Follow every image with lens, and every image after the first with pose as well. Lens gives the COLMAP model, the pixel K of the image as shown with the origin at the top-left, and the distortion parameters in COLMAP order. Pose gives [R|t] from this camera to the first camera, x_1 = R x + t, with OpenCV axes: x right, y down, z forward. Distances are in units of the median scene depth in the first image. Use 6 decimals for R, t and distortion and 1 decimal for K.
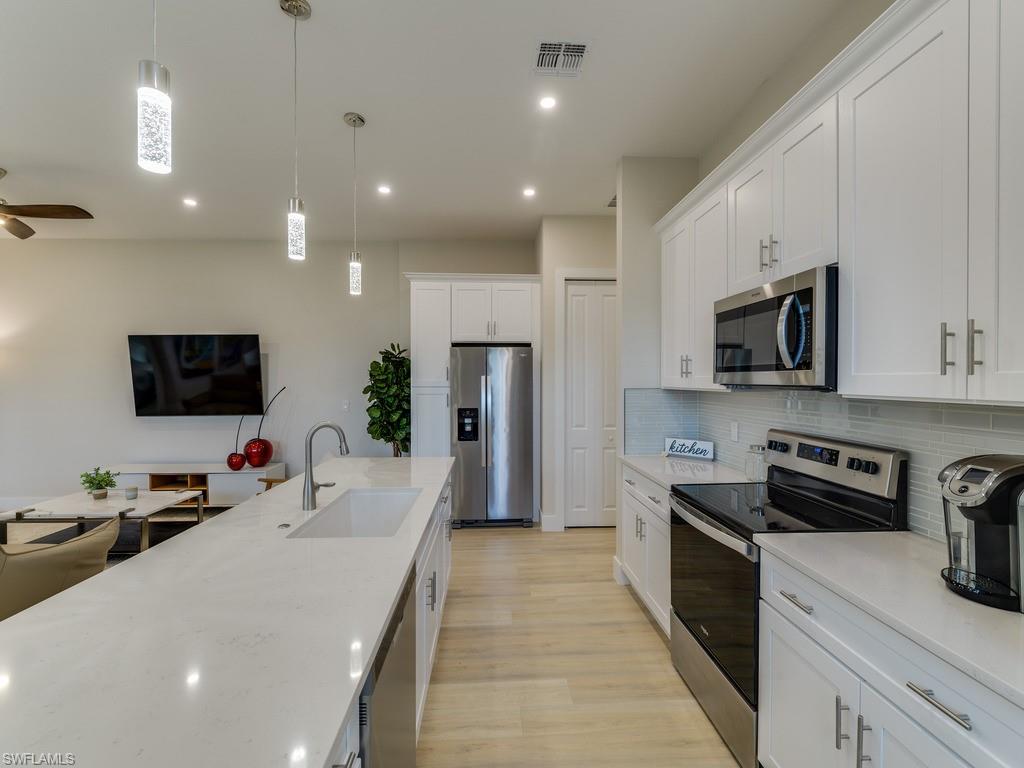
lens RADIAL K [[427.5, 0, 514.5], [0, 427.5, 388.7], [0, 0, 1]] dist [-0.002146, 0.000020]
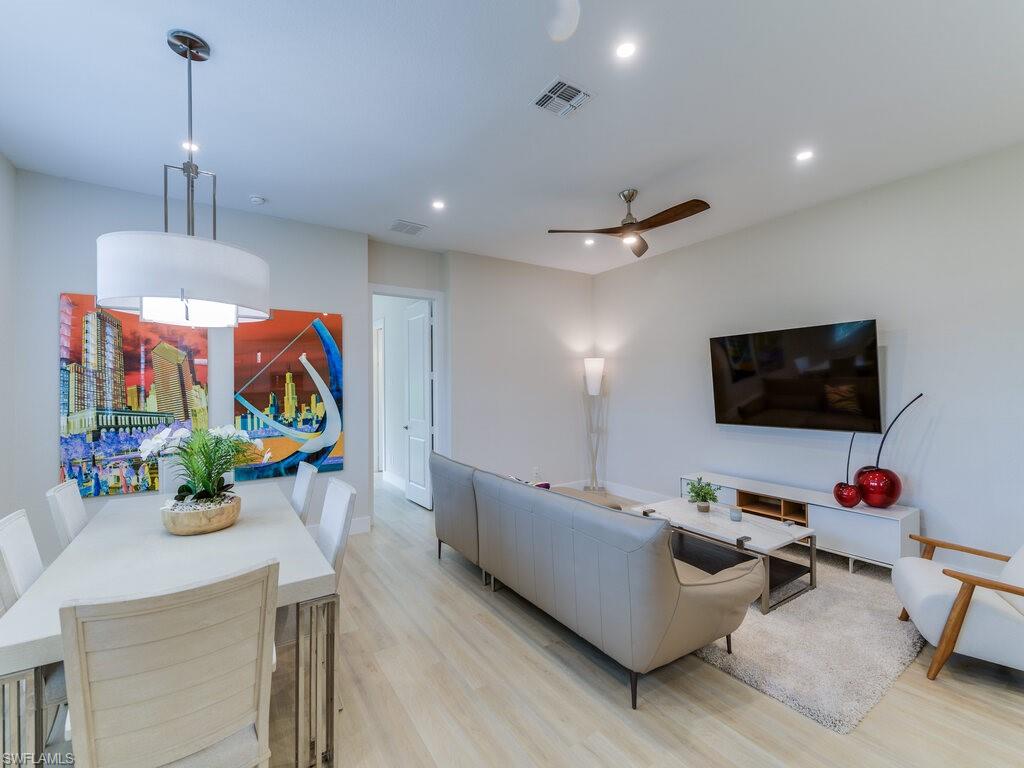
lens RADIAL K [[427.5, 0, 509.8], [0, 427.5, 385.8], [0, 0, 1]] dist [-0.002146, 0.000020]
pose [[0.515065, -0.003860, -0.857143, -0.323500], [-0.011208, 0.999874, -0.011238, -0.001971], [0.857078, 0.015395, 0.514957, 0.125371]]
